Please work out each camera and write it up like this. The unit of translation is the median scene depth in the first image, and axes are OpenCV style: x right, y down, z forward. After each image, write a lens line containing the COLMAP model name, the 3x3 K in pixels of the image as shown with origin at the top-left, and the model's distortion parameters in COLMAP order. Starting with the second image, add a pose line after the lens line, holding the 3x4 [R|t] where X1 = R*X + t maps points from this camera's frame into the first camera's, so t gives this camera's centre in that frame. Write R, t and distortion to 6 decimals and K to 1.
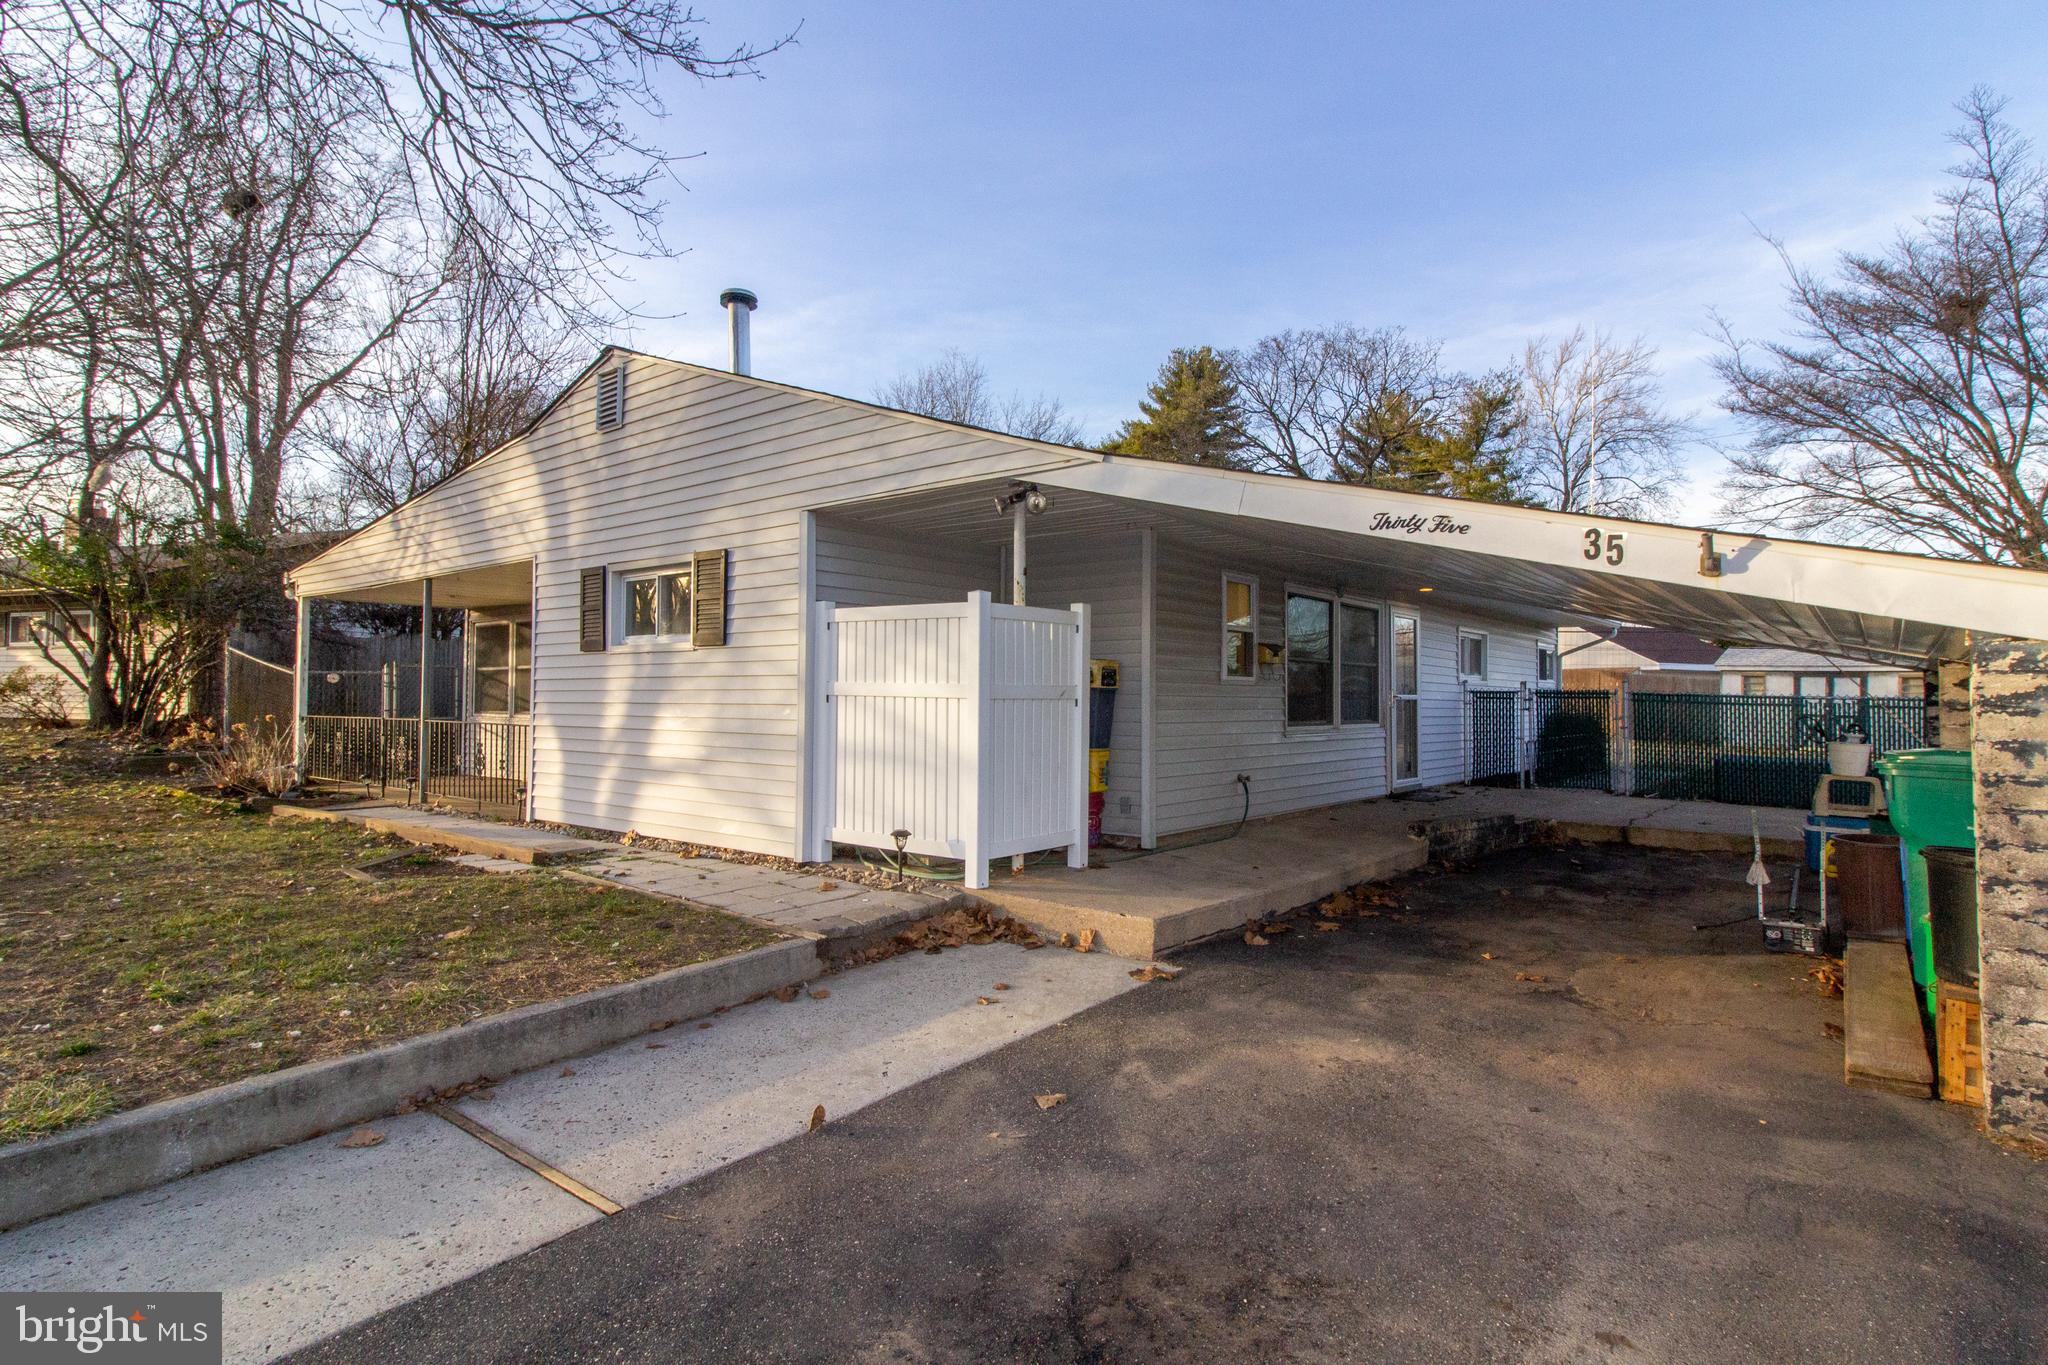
lens RADIAL K [[1029.1, 0, 1024.0], [0, 1029.1, 682.5], [0, 0, 1]] dist [0.003609, -0.000034]
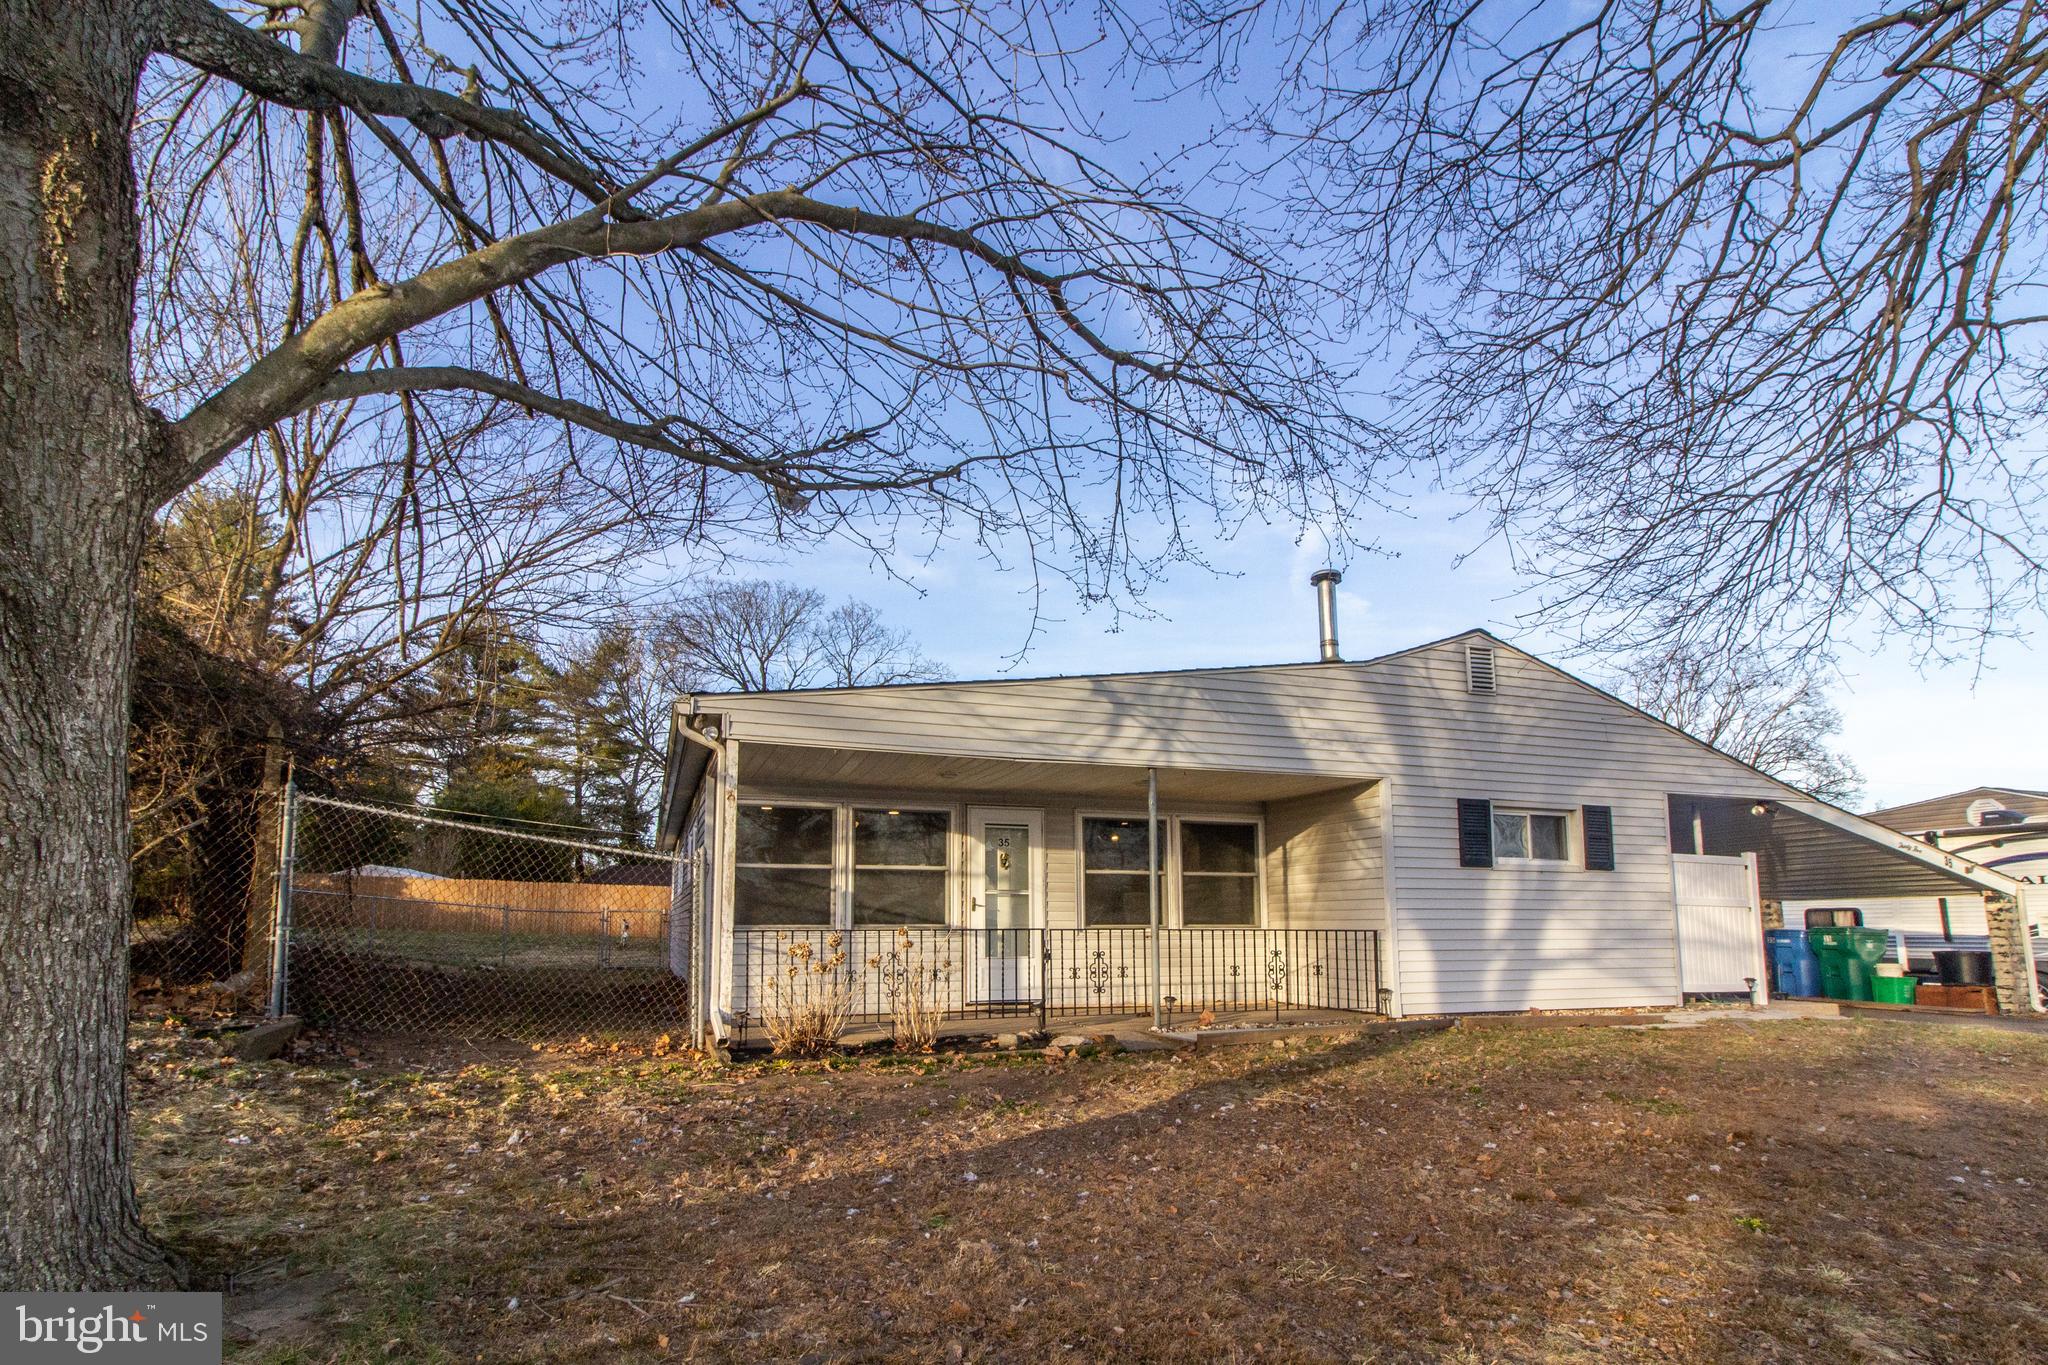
lens RADIAL K [[1020.3, 0, 1023.9], [0, 1020.3, 819.2], [0, 0, 1]] dist [0.002978, -0.000313]
pose [[0.538440, 0.084222, 0.838444, -1.941926], [-0.011375, 0.995629, -0.092706, 0.035204], [-0.842587, 0.040379, 0.537045, 0.894095]]
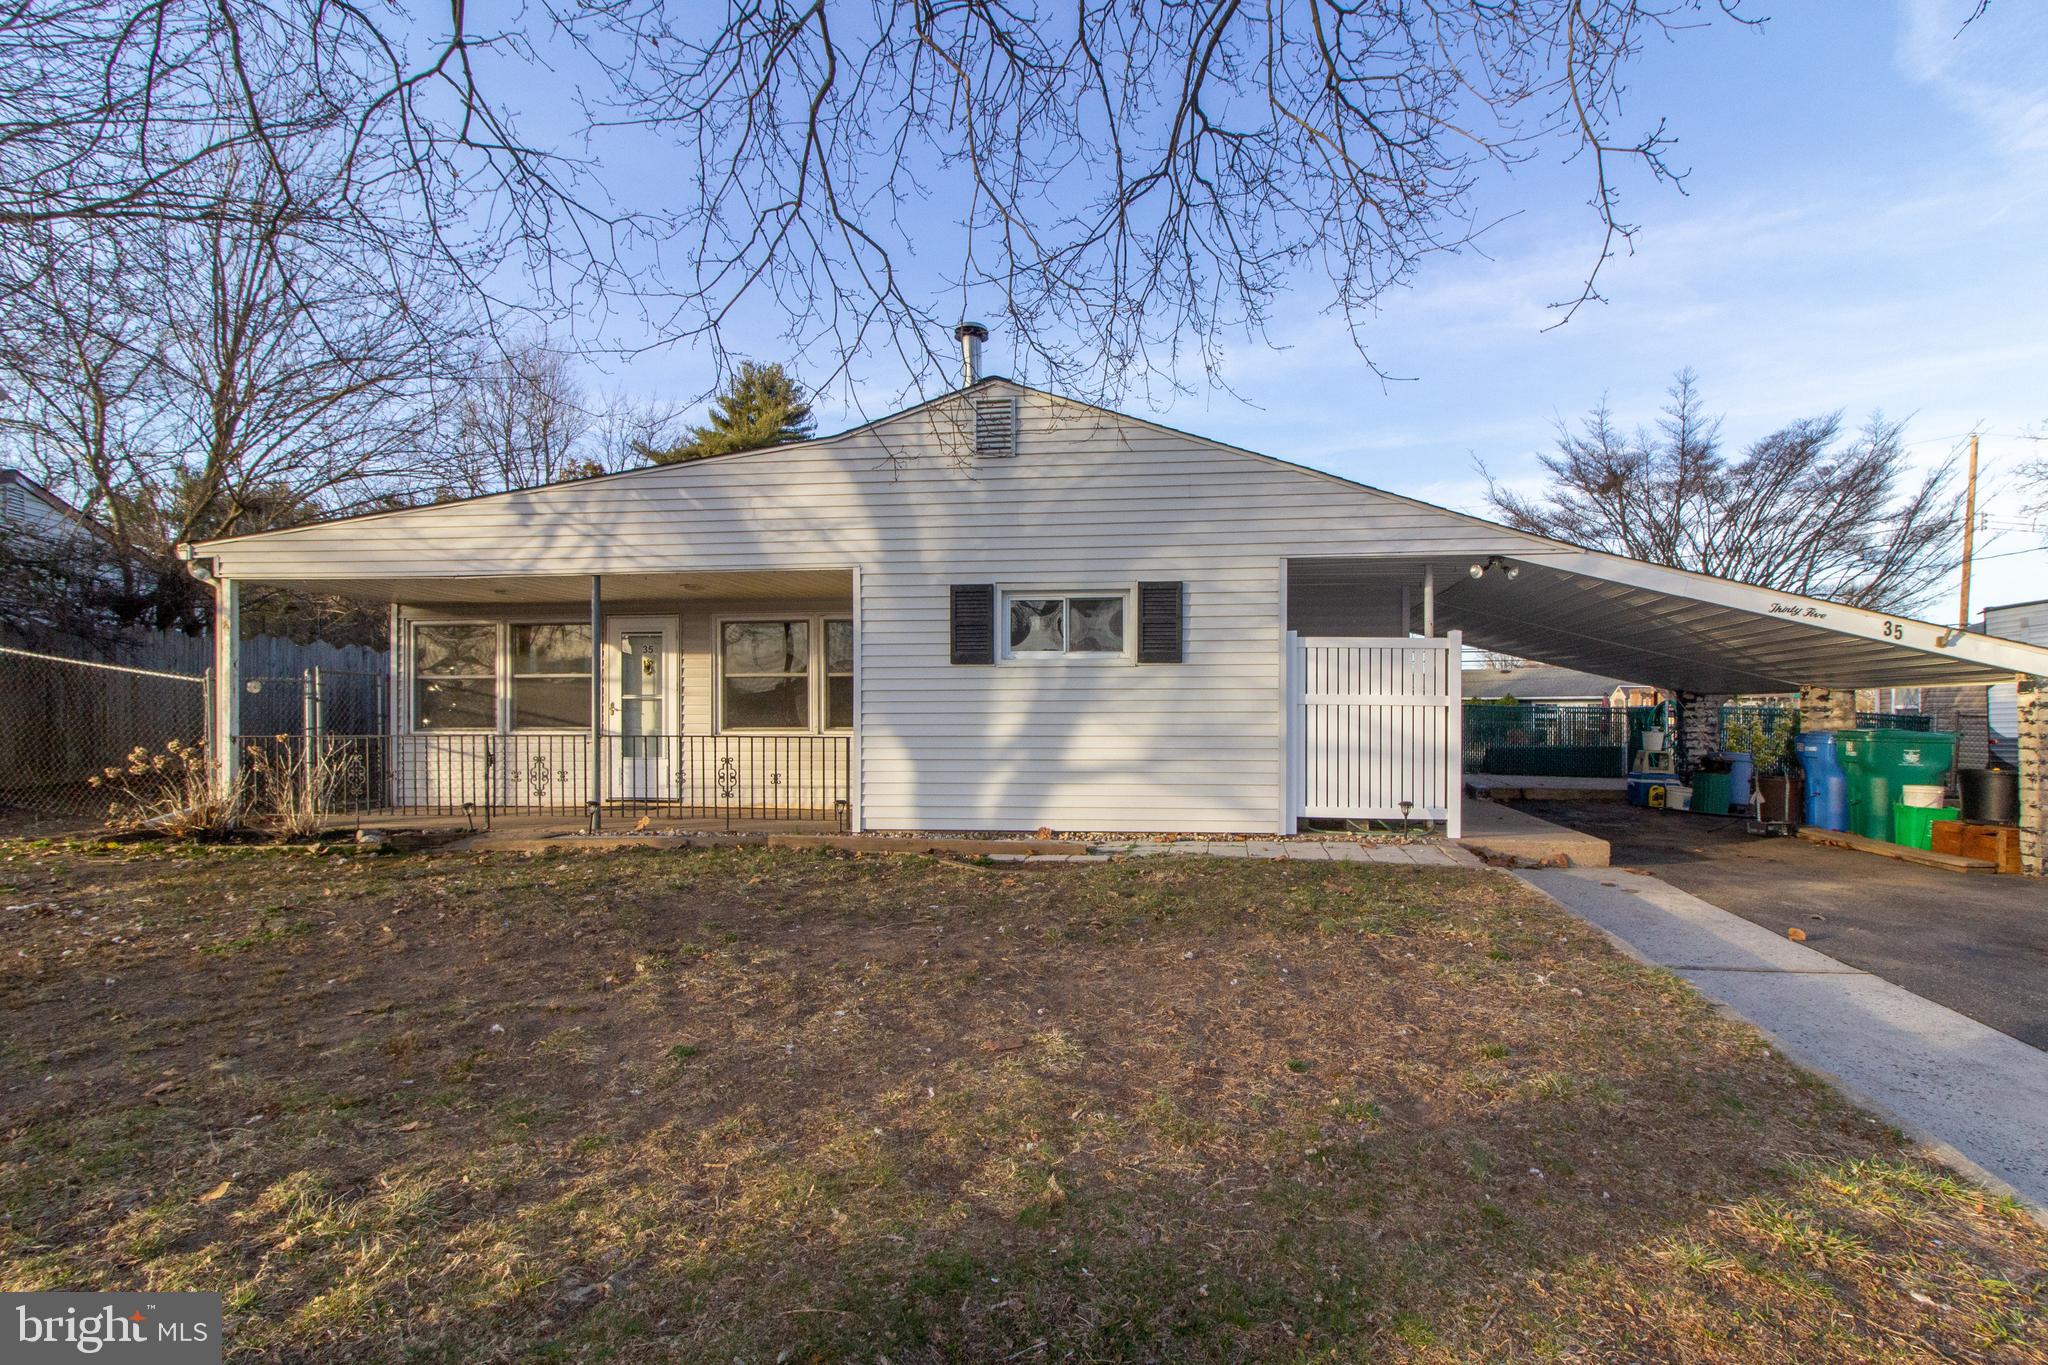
lens RADIAL K [[1021.6, 0, 1028.8], [0, 1021.6, 724.1], [0, 0, 1]] dist [0.001400, 0.000481]
pose [[0.850902, -0.010524, 0.525219, -1.031533], [-0.003013, 0.999685, 0.024912, 0.005327], [-0.525316, -0.022781, 0.850602, 0.084940]]
